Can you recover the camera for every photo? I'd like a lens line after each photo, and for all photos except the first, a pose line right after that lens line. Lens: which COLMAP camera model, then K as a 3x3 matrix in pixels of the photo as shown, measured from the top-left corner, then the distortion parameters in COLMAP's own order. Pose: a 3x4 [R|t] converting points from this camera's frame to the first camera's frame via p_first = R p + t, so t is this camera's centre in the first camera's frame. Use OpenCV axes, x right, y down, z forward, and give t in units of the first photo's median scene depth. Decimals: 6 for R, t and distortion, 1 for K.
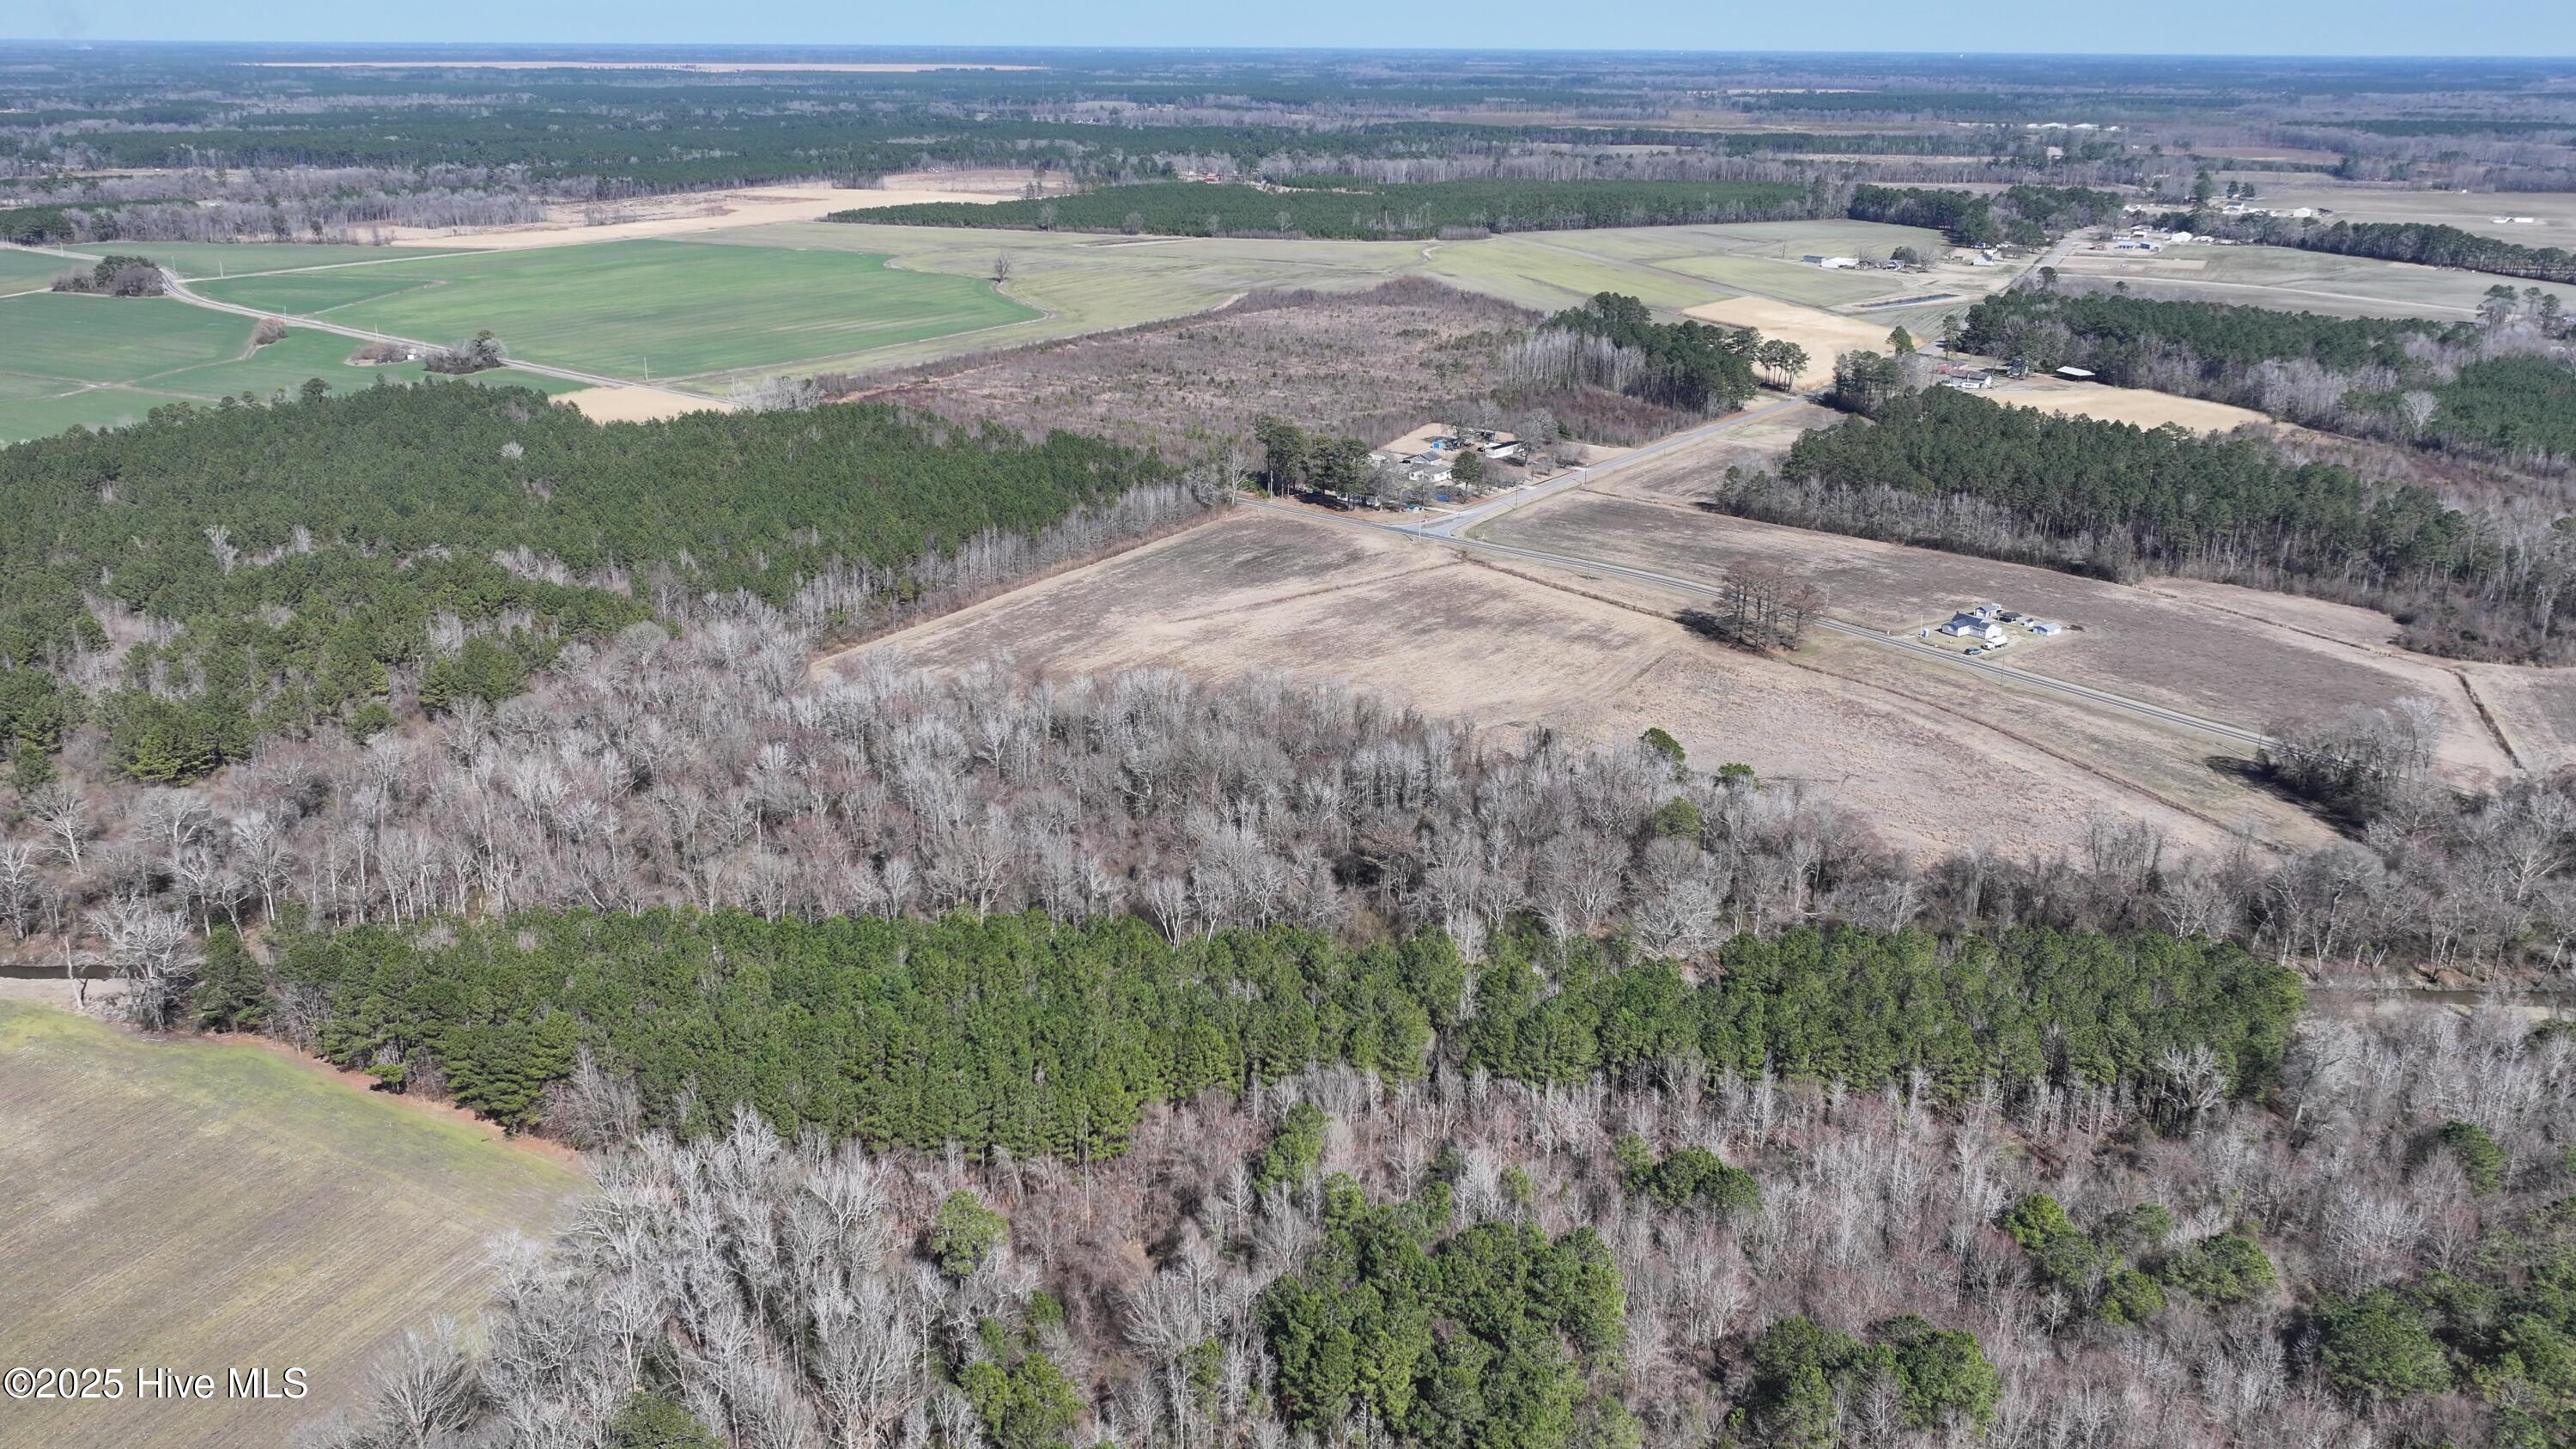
lens RADIAL K [[2074.3, 0, 1276.8], [0, 2074.3, 733.1], [0, 0, 1]] dist [0.010224, -0.006818]
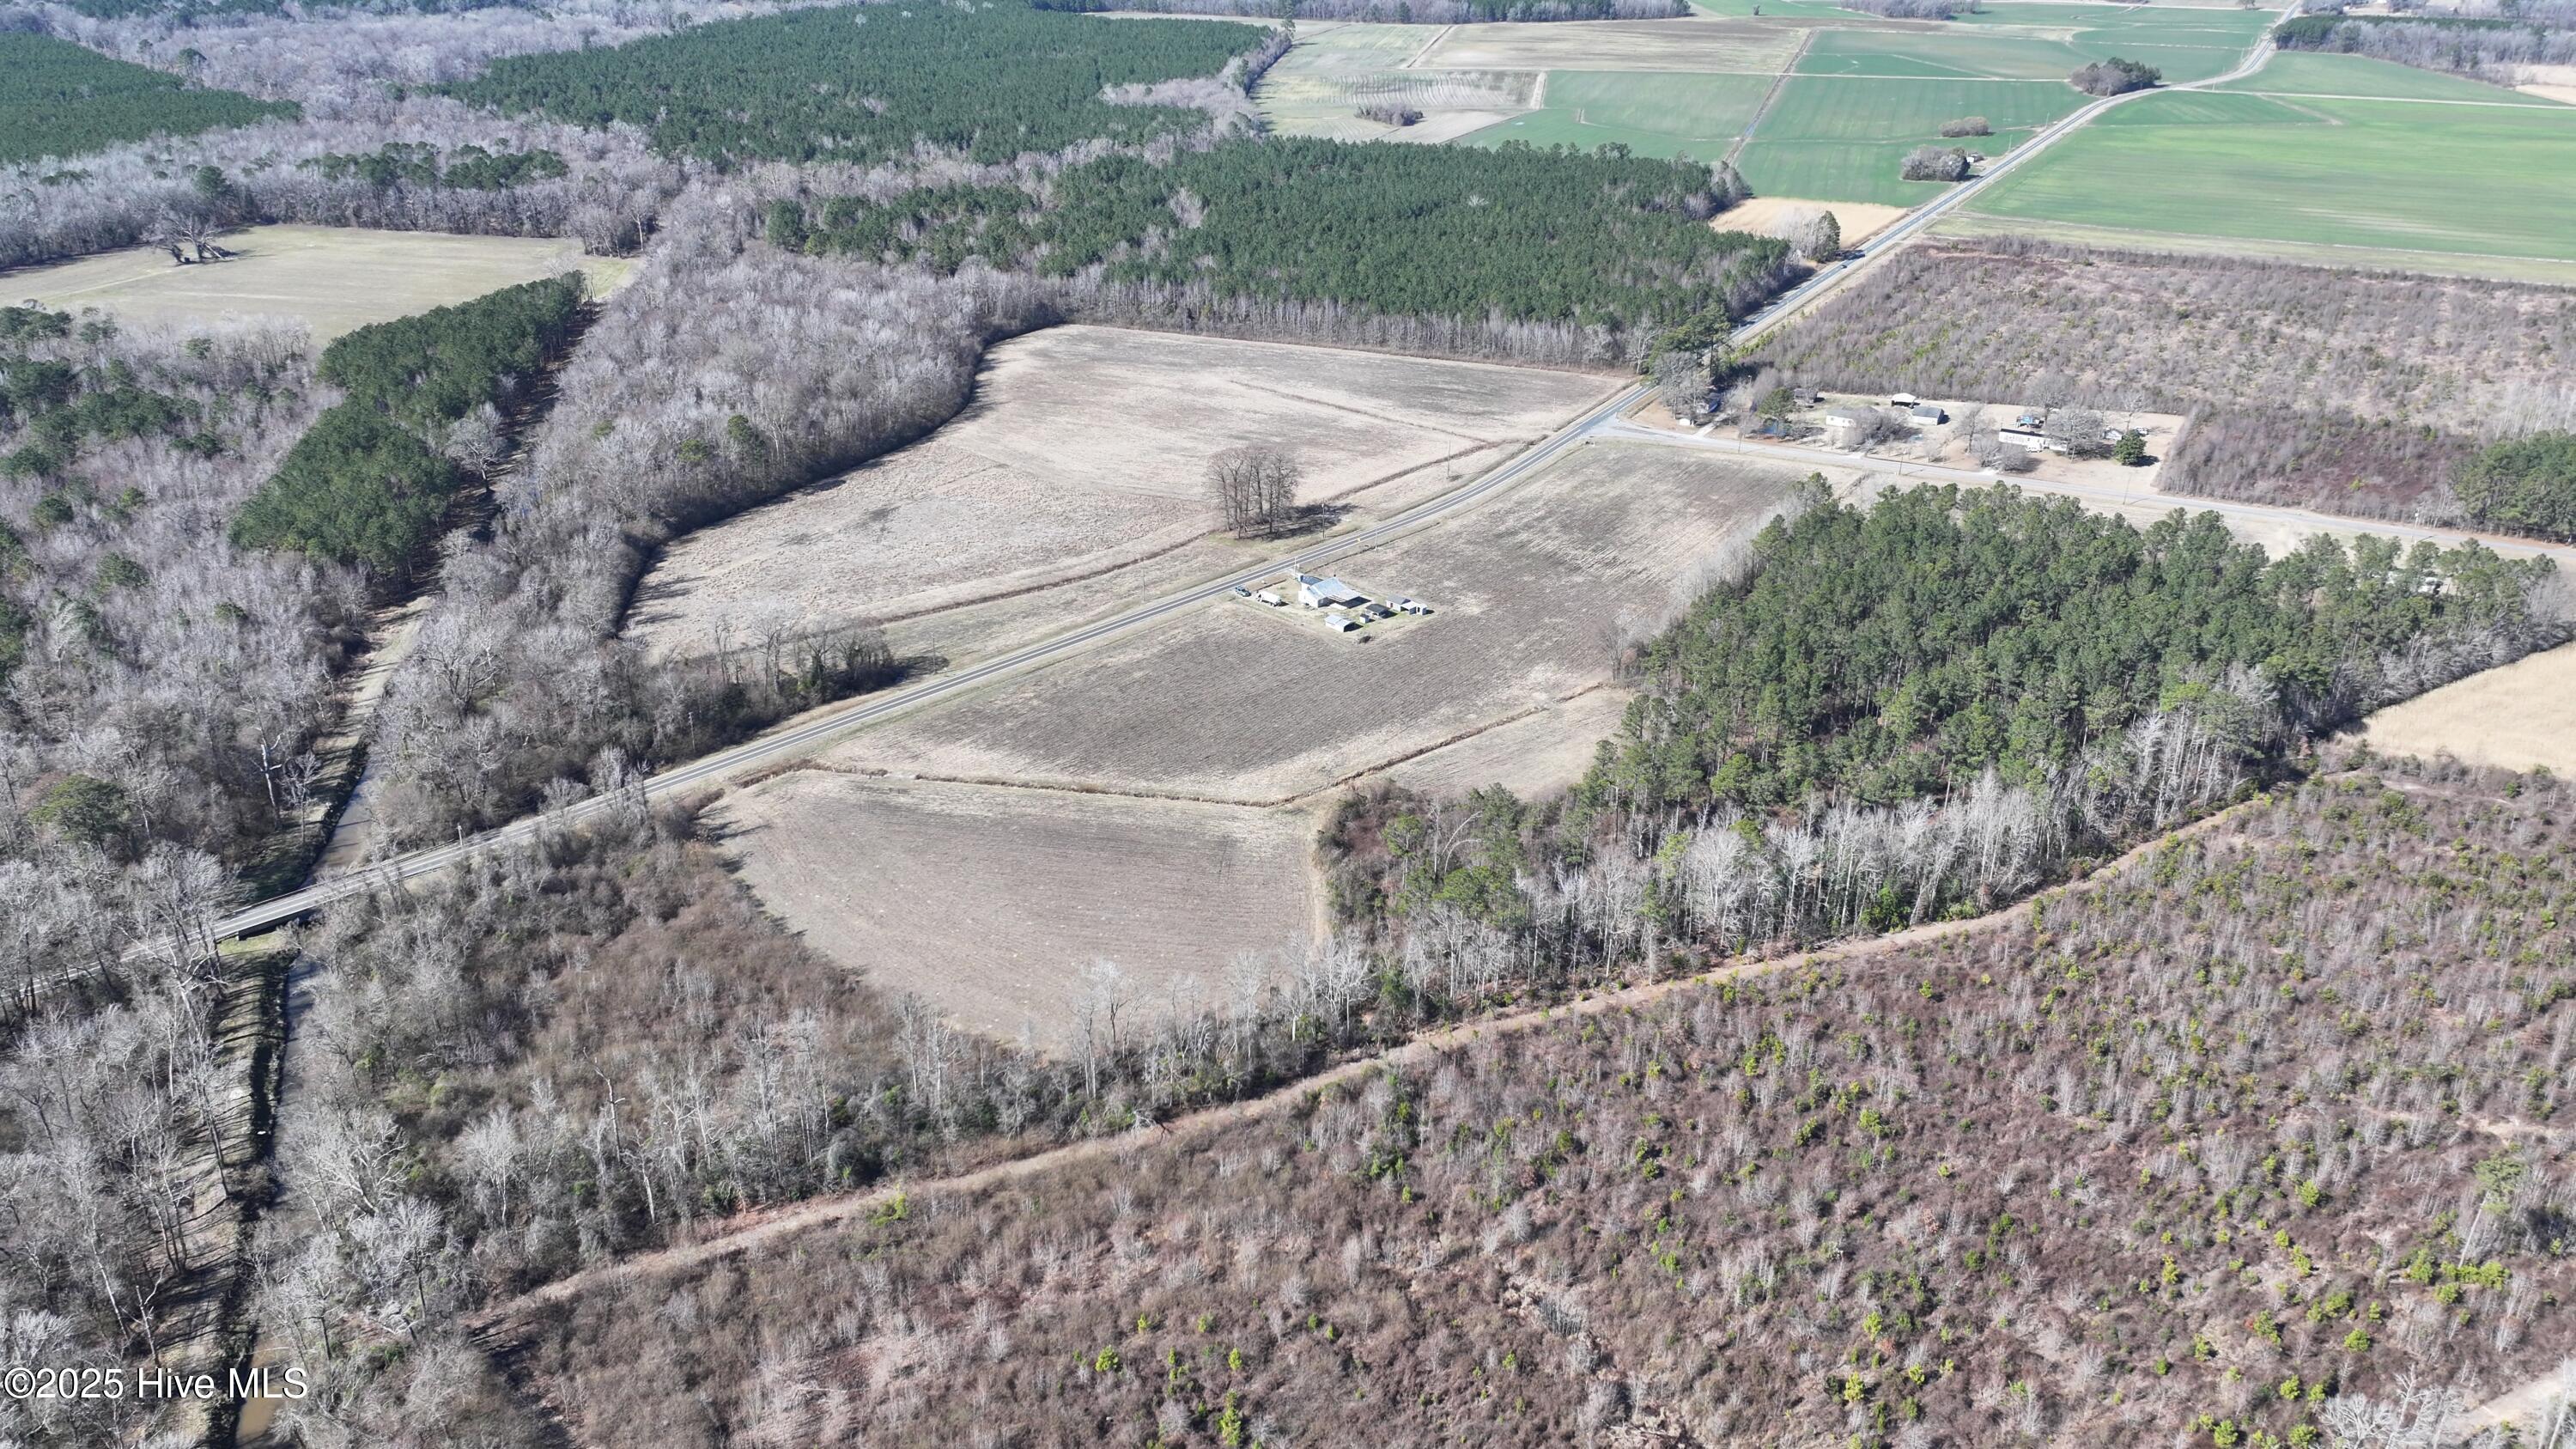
lens RADIAL K [[2074.3, 0, 1276.8], [0, 2074.3, 733.1], [0, 0, 1]] dist [0.010224, -0.006818]
pose [[0.162222, 0.403876, -0.900315, 0.976263], [-0.319479, 0.884753, 0.339330, -0.248930], [0.933604, 0.232585, 0.272557, 0.591588]]
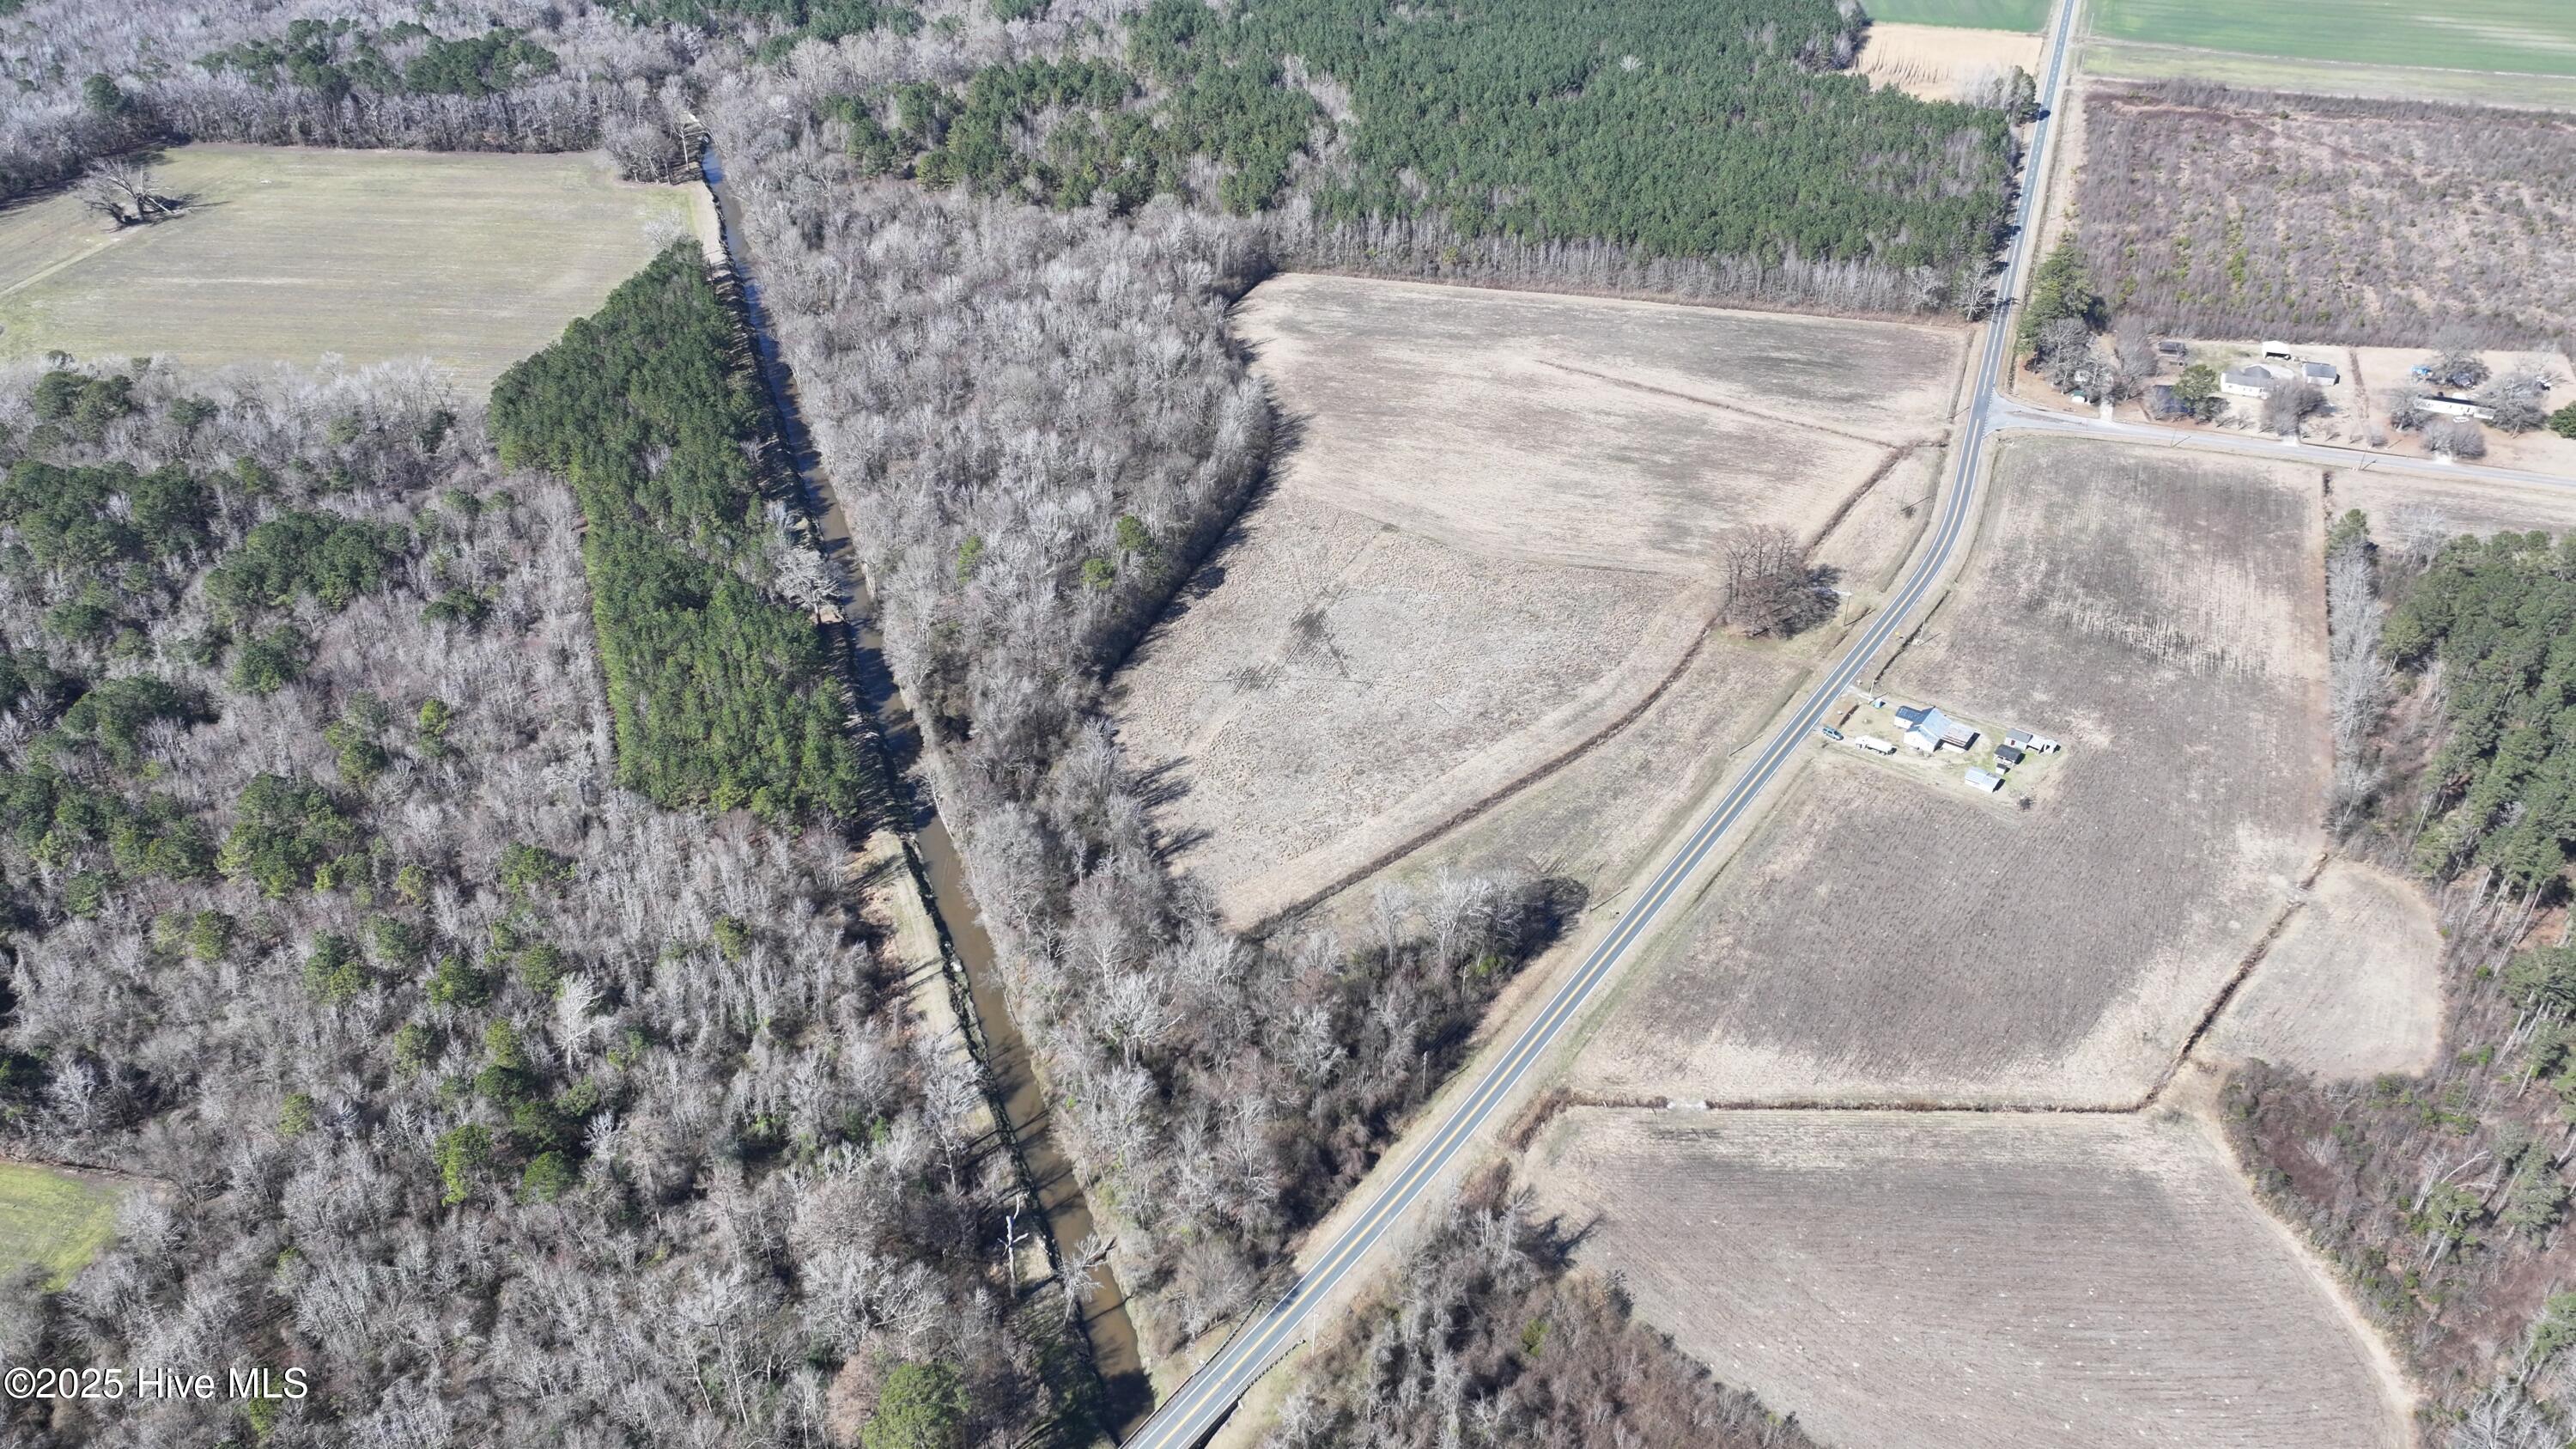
lens RADIAL K [[2074.3, 0, 1276.8], [0, 2074.3, 733.1], [0, 0, 1]] dist [0.010224, -0.006818]
pose [[0.327692, 0.517703, -0.790318, 0.727977], [-0.311361, 0.848951, 0.427010, -0.258944], [0.892005, 0.106146, 0.439387, 0.325912]]
